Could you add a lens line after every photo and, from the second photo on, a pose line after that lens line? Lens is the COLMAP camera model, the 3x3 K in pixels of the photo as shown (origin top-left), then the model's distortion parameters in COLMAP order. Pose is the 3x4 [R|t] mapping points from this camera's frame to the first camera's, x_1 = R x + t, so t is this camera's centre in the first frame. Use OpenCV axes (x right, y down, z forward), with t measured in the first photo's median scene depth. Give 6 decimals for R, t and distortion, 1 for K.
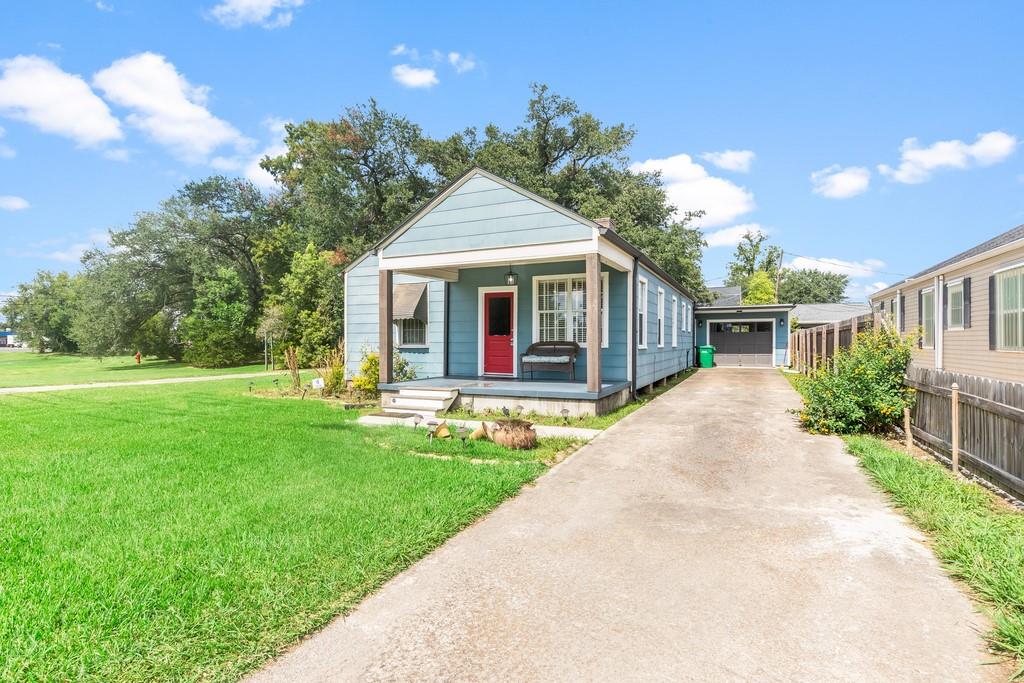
lens RADIAL K [[527.8, 0, 512.0], [0, 527.8, 341.5], [0, 0, 1]] dist [-0.021566, 0.000017]
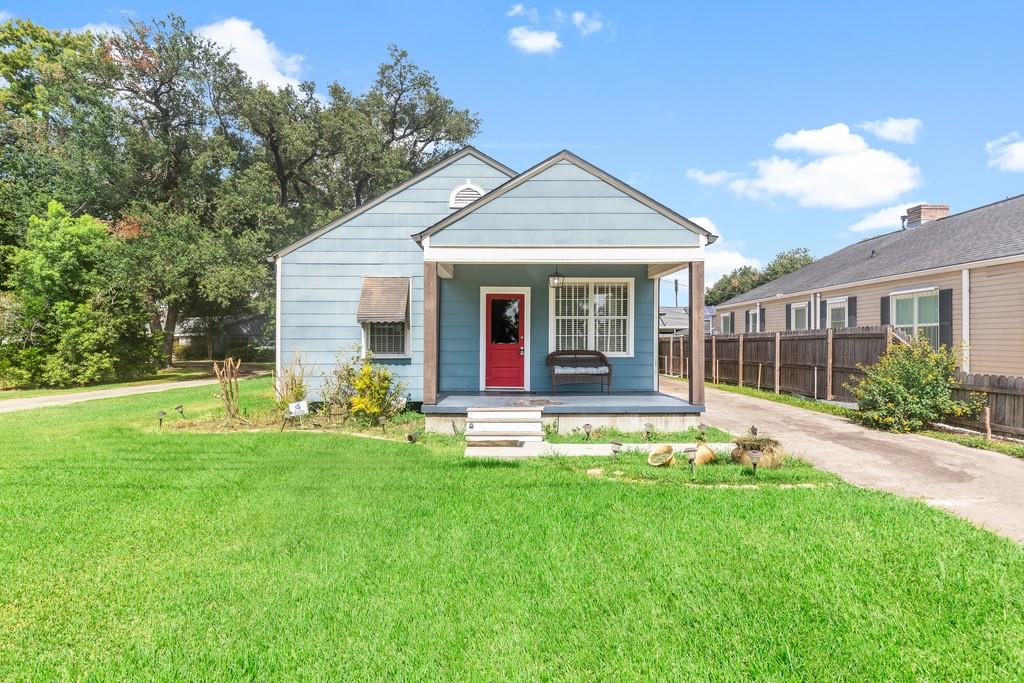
lens RADIAL K [[582.1, 0, 512.0], [0, 582.1, 341.5], [0, 0, 1]] dist [-0.000137, -0.000735]
pose [[0.896916, 0.003997, 0.442182, -0.430404], [-0.001915, 0.999985, -0.005156, -0.009645], [-0.442196, 0.003777, 0.896910, 0.134117]]
